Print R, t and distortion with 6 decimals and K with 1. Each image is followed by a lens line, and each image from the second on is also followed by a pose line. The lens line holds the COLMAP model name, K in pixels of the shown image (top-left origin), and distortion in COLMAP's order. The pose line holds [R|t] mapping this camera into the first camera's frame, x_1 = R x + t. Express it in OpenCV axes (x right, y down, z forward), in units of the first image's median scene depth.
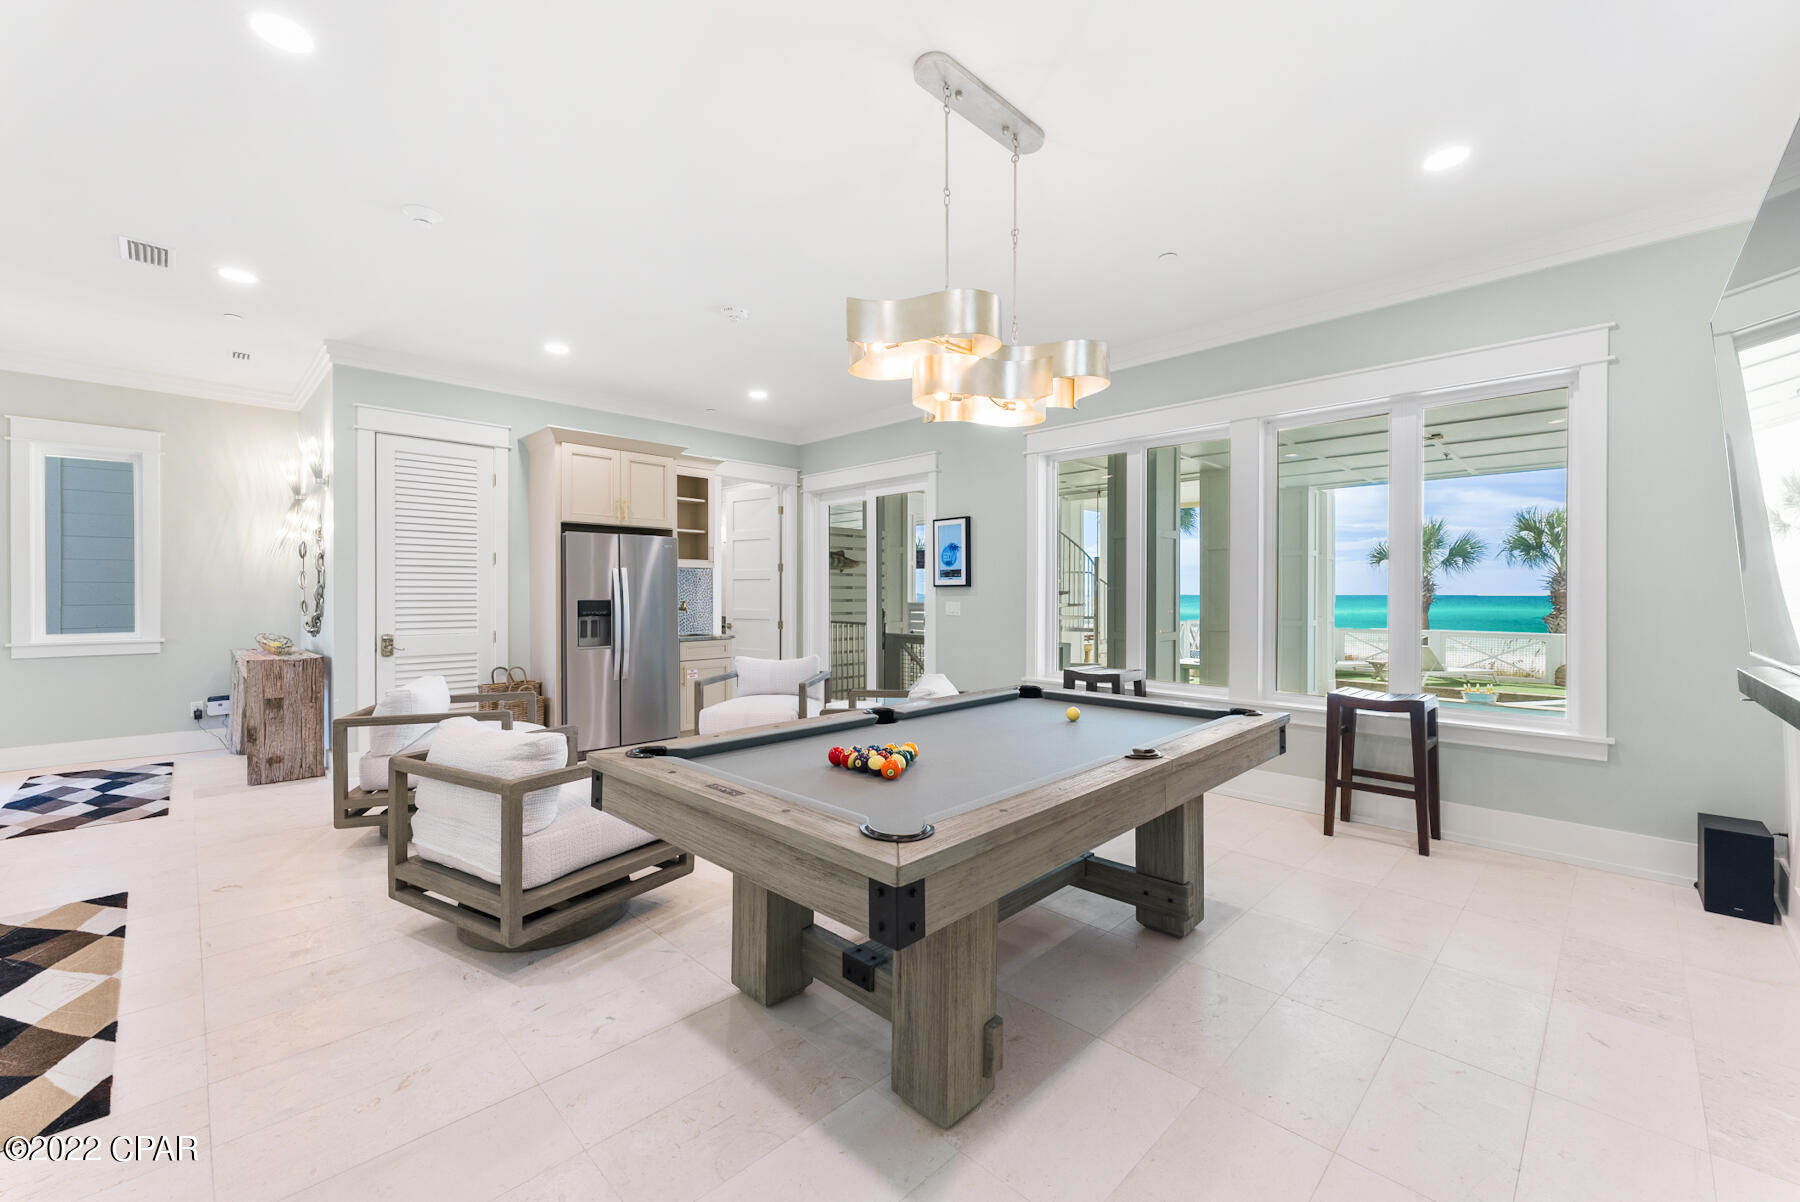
lens RADIAL K [[723.7, 0, 901.9], [0, 723.7, 601.8], [0, 0, 1]] dist [-0.000477, -0.000050]
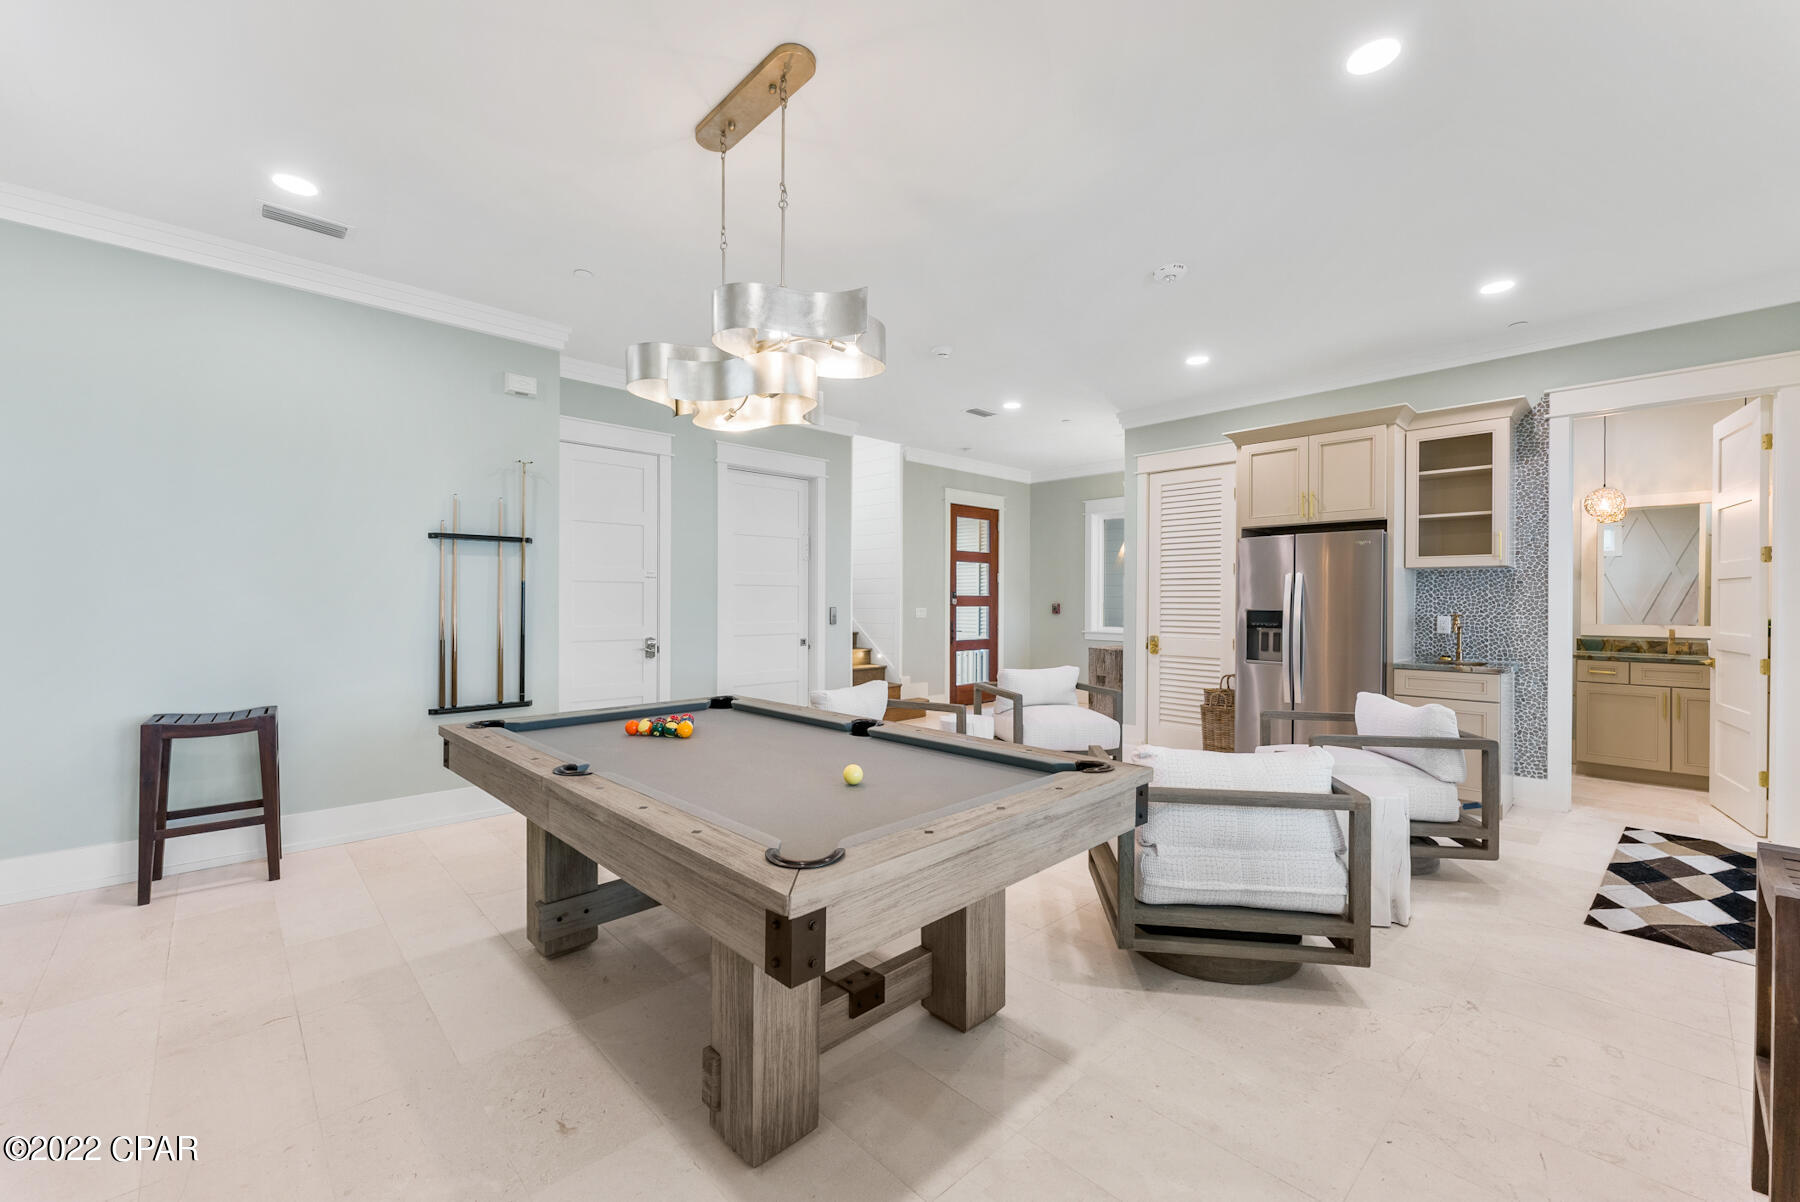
lens RADIAL K [[723.7, 0, 901.9], [0, 723.7, 601.8], [0, 0, 1]] dist [-0.000477, -0.000050]
pose [[-0.019816, -0.000044, -0.999804, 0.542271], [-0.011931, 0.999929, 0.000192, -0.007802], [0.999732, 0.011933, -0.019815, 0.608739]]
